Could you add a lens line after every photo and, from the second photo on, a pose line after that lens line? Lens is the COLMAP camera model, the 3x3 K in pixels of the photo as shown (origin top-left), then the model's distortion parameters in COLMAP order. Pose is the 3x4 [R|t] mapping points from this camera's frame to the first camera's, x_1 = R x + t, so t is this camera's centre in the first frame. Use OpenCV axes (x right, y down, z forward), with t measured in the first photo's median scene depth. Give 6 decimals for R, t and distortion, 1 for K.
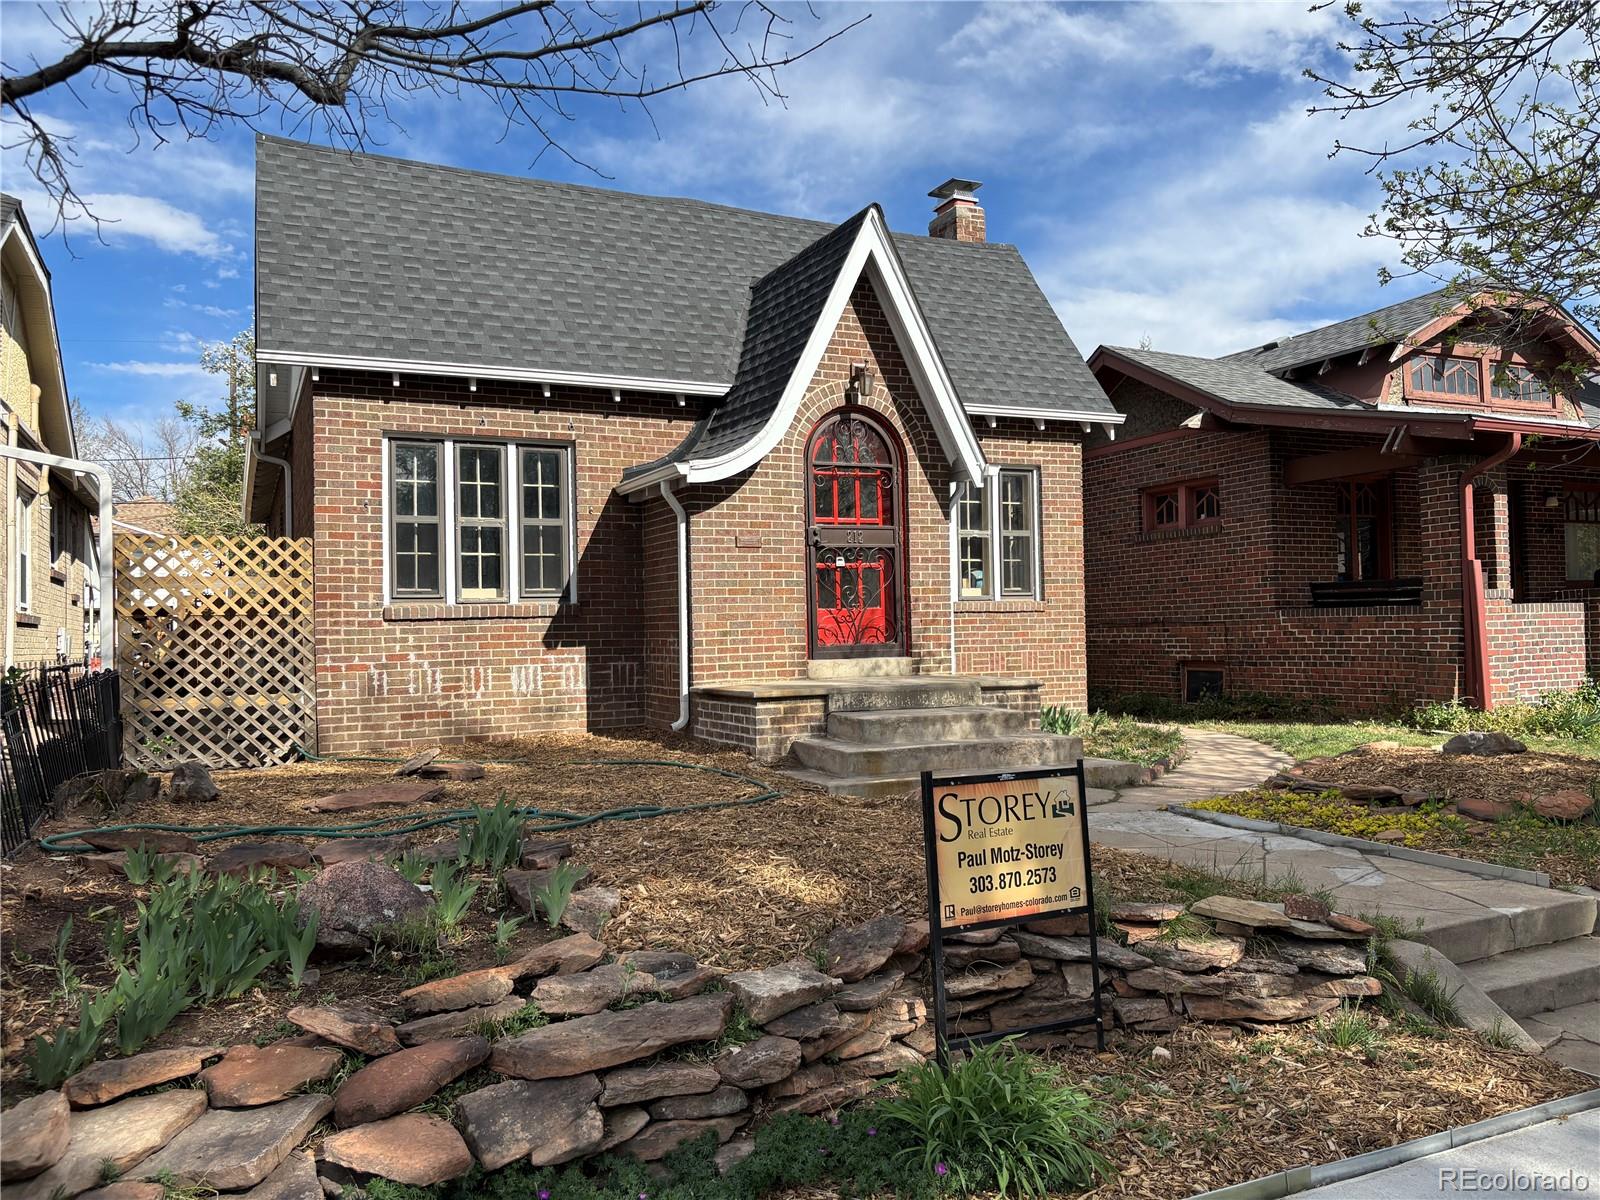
lens RADIAL K [[1209.1, 0, 806.2], [0, 1209.1, 602.5], [0, 0, 1]] dist [0.029766, -0.038256]
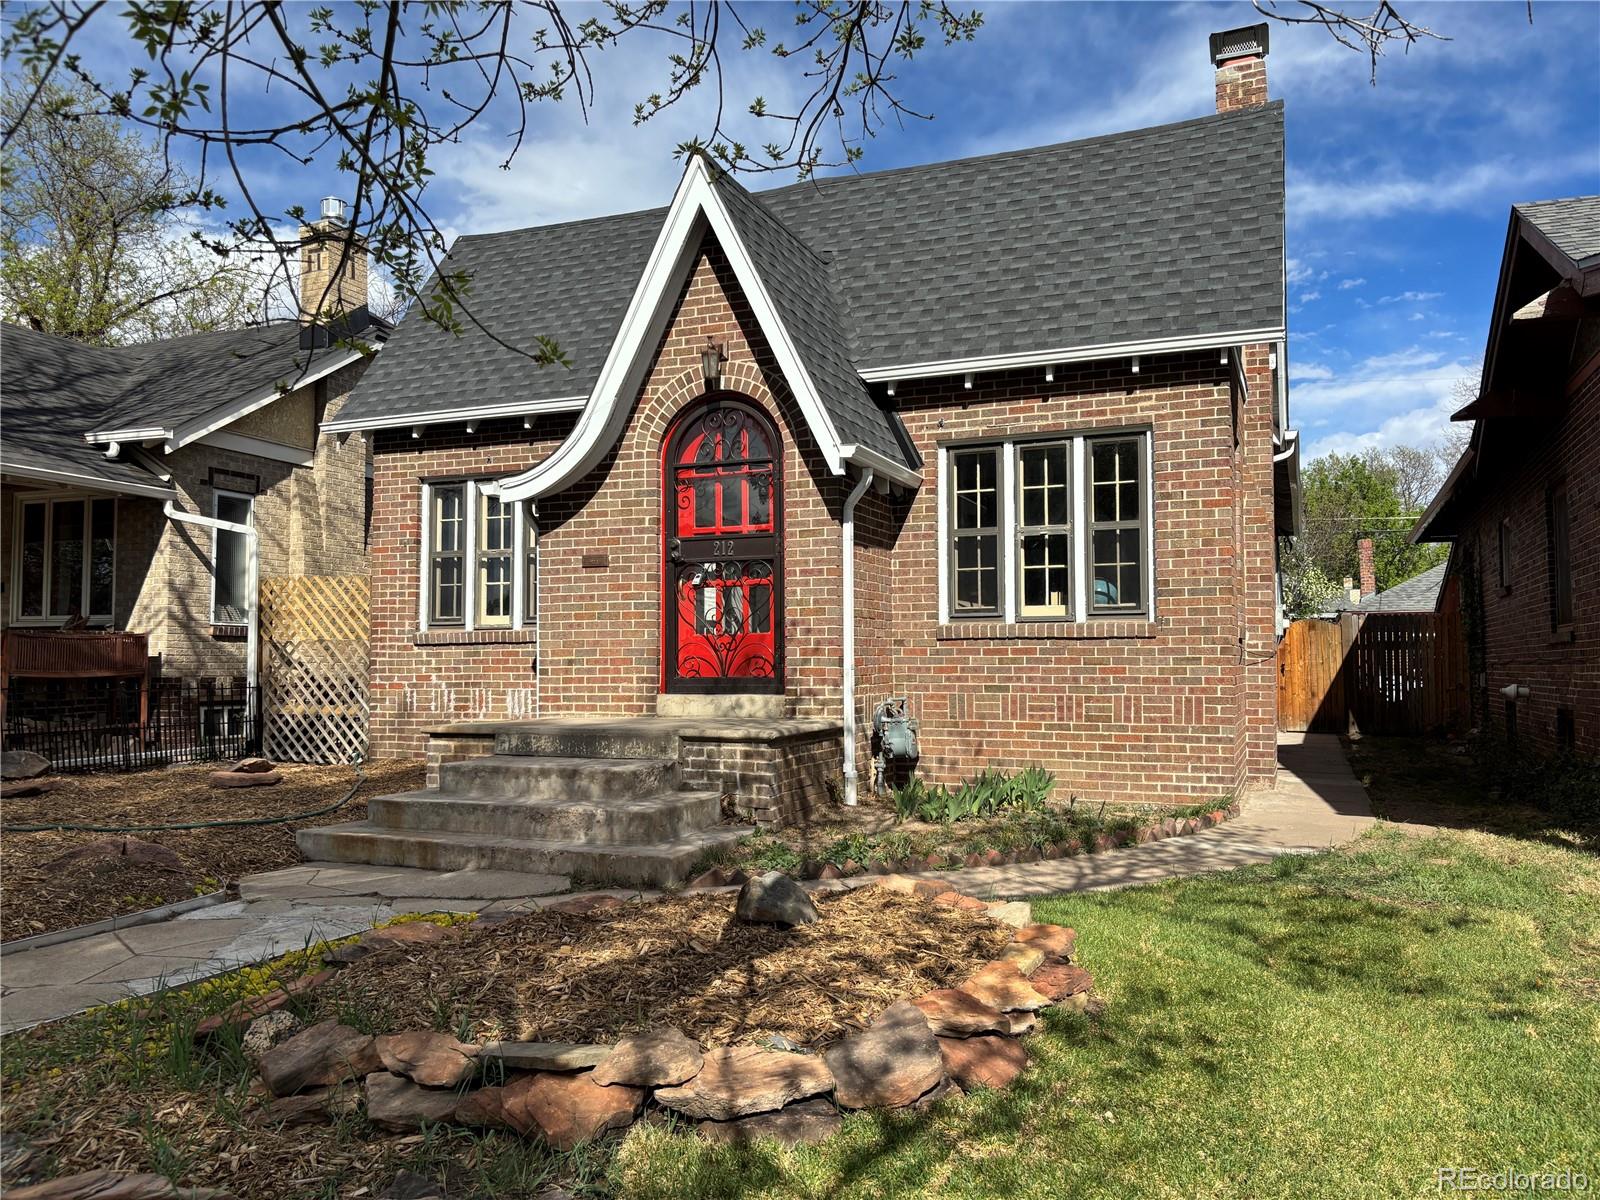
lens RADIAL K [[1209.1, 0, 802.3], [0, 1209.1, 595.6], [0, 0, 1]] dist [0.029766, -0.038256]
pose [[0.665566, -0.022664, -0.745995, 0.716140], [0.007409, 0.999690, -0.023761, -0.001590], [0.746302, 0.010287, 0.665528, 0.499727]]
